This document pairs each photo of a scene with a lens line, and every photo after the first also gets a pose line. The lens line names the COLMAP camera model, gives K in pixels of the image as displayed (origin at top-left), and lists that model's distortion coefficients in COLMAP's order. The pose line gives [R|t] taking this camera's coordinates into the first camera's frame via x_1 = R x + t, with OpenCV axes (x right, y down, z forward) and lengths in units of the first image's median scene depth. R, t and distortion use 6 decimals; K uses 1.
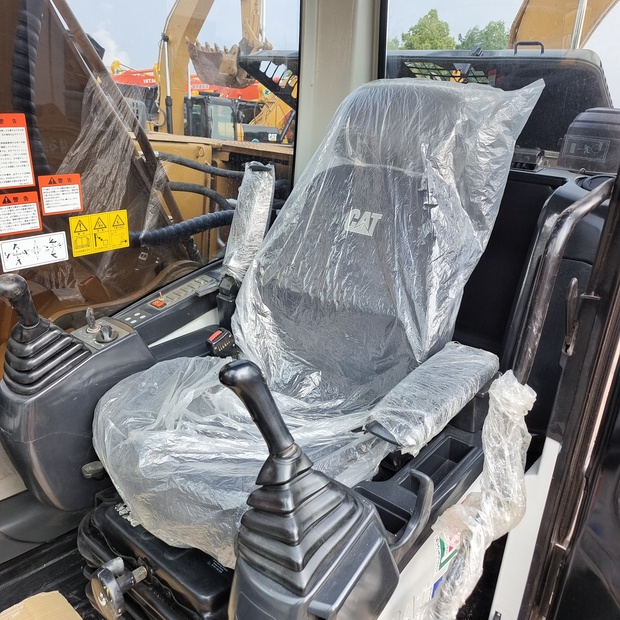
lens RADIAL K [[561.9, 0, 316.8], [0, 561.9, 308.8], [0, 0, 1]] dist [0.025719, 0.026288]
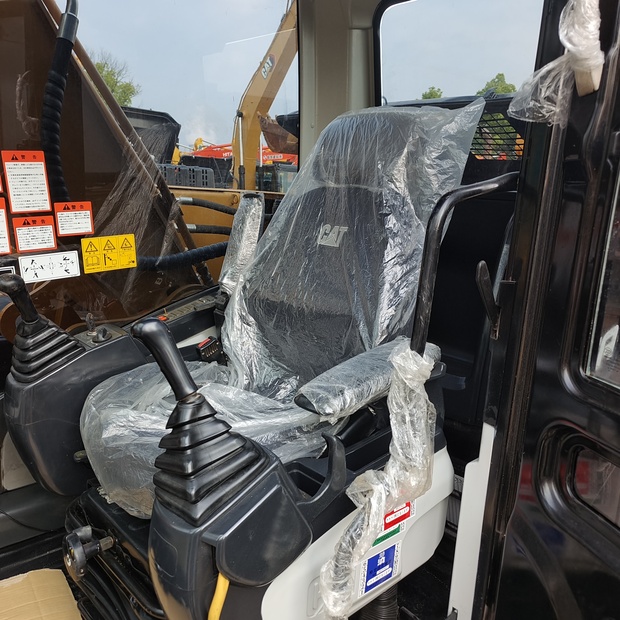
lens RADIAL K [[563.3, 0, 317.7], [0, 563.3, 309.7], [0, 0, 1]] dist [0.030932, 0.011320]
pose [[0.990988, -0.010948, -0.133501, 0.208599], [-0.003600, 0.994118, -0.108247, 0.113537], [0.133901, 0.107752, 0.985119, -0.069969]]
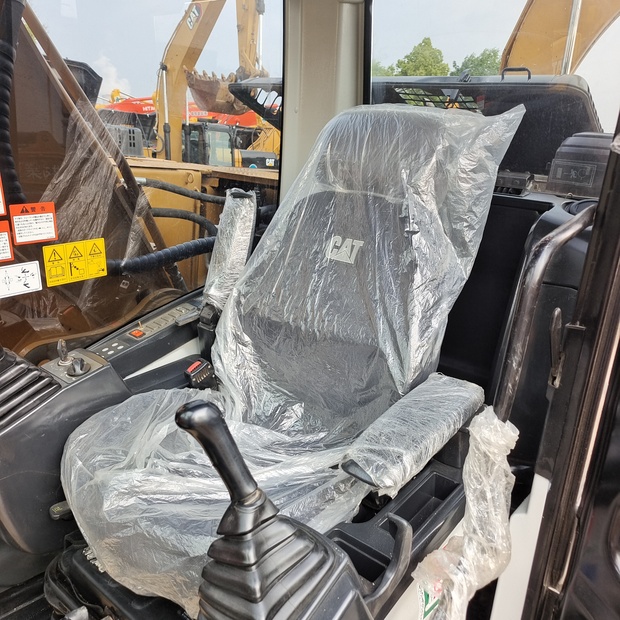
lens RADIAL K [[561.9, 0, 316.8], [0, 561.9, 308.8], [0, 0, 1]] dist [0.025719, 0.026288]
pose [[0.999976, -0.006885, 0.000751, 0.034351], [0.006910, 0.999158, -0.040441, -0.012306], [-0.000472, 0.040445, 0.999182, 0.031336]]
